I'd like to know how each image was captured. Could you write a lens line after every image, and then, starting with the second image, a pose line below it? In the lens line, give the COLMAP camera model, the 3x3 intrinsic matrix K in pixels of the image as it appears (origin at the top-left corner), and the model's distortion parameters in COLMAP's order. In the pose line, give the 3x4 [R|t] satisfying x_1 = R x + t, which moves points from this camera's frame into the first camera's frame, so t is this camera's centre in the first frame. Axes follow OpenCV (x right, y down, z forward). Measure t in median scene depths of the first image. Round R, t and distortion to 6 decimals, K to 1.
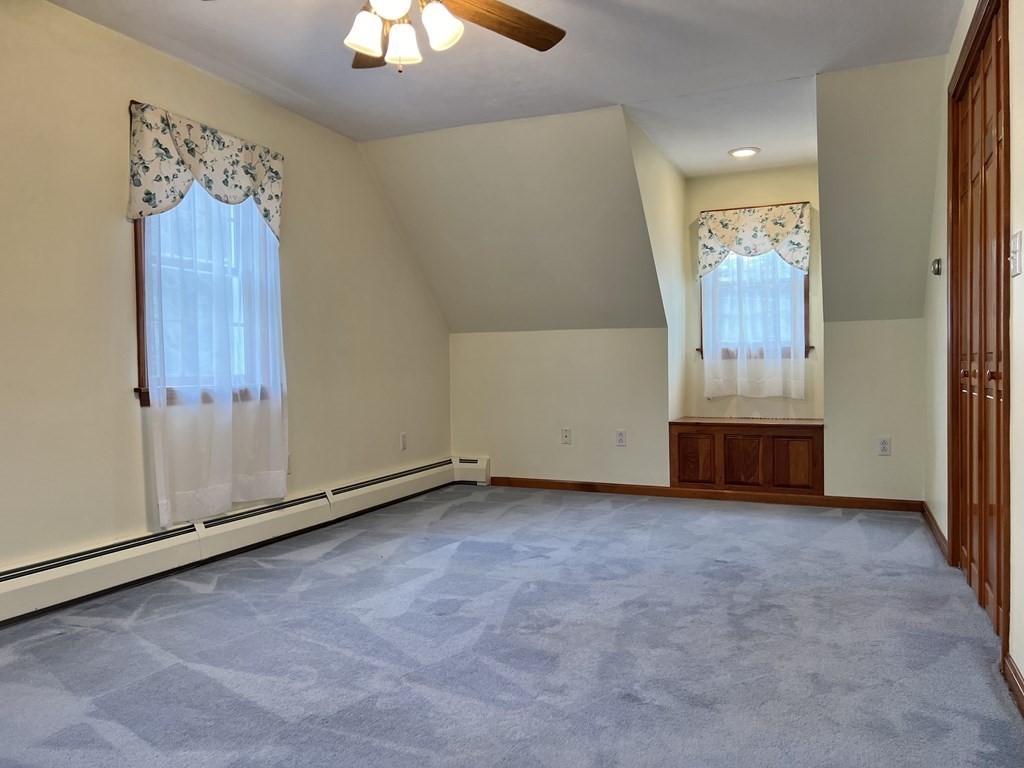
lens RADIAL K [[766.0, 0, 512.0], [0, 766.0, 384.0], [0, 0, 1]] dist [0.047350, -0.061071]
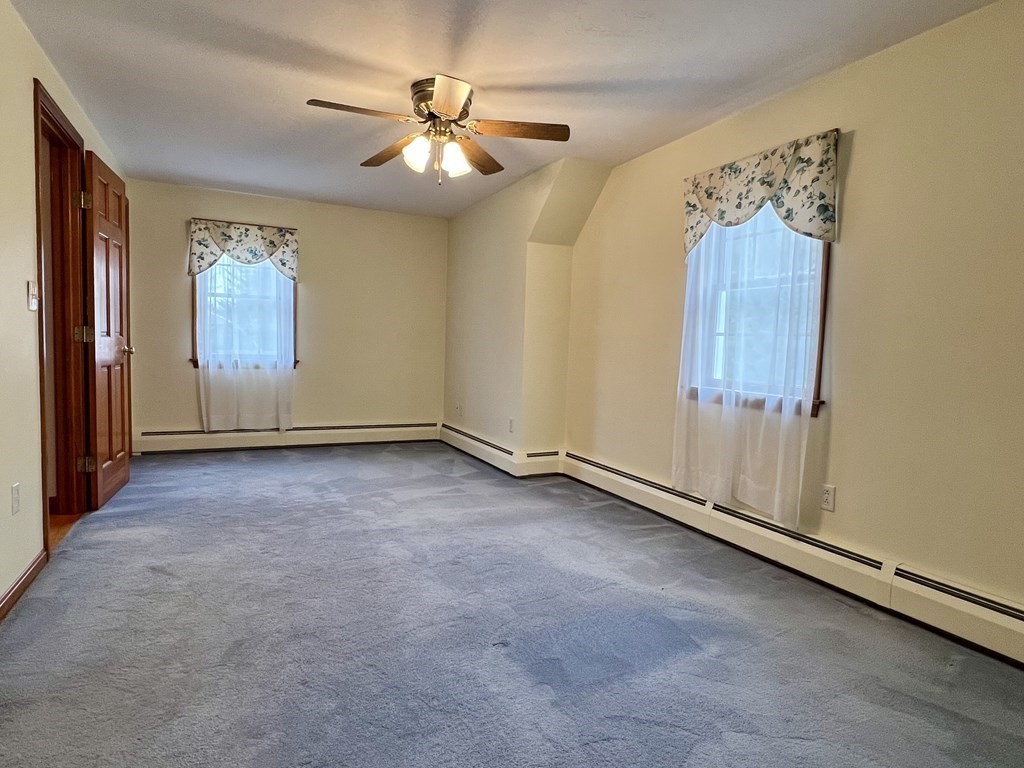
lens RADIAL K [[566.0, 0, 512.0], [0, 566.0, 384.0], [0, 0, 1]] dist [0.001515, 0.000094]
pose [[-0.645566, 0.044920, -0.762382, 0.463160], [-0.042066, 0.994662, 0.094226, -0.074366], [0.762545, 0.092899, -0.640230, 1.314153]]
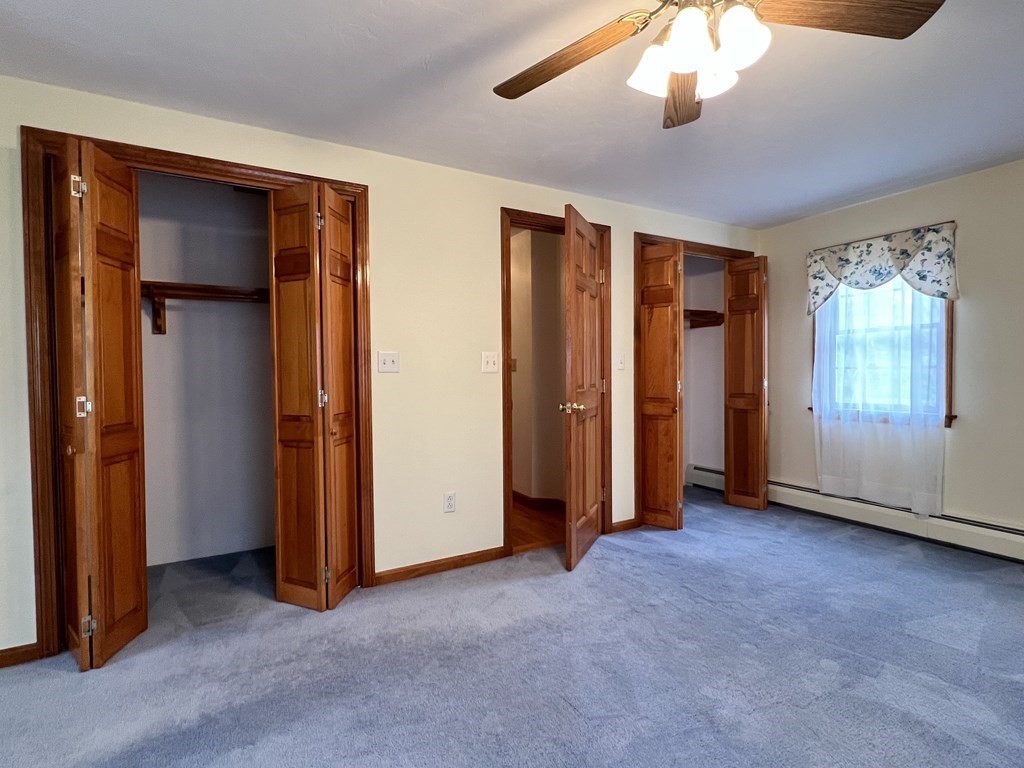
lens RADIAL K [[496.7, 0, 512.0], [0, 496.7, 384.0], [0, 0, 1]] dist [-0.000594, 0.000160]
pose [[-0.800646, 0.004226, 0.599122, -0.210201], [0.032981, 0.998770, 0.037029, -0.084183], [-0.598229, 0.049407, -0.799801, 1.084795]]
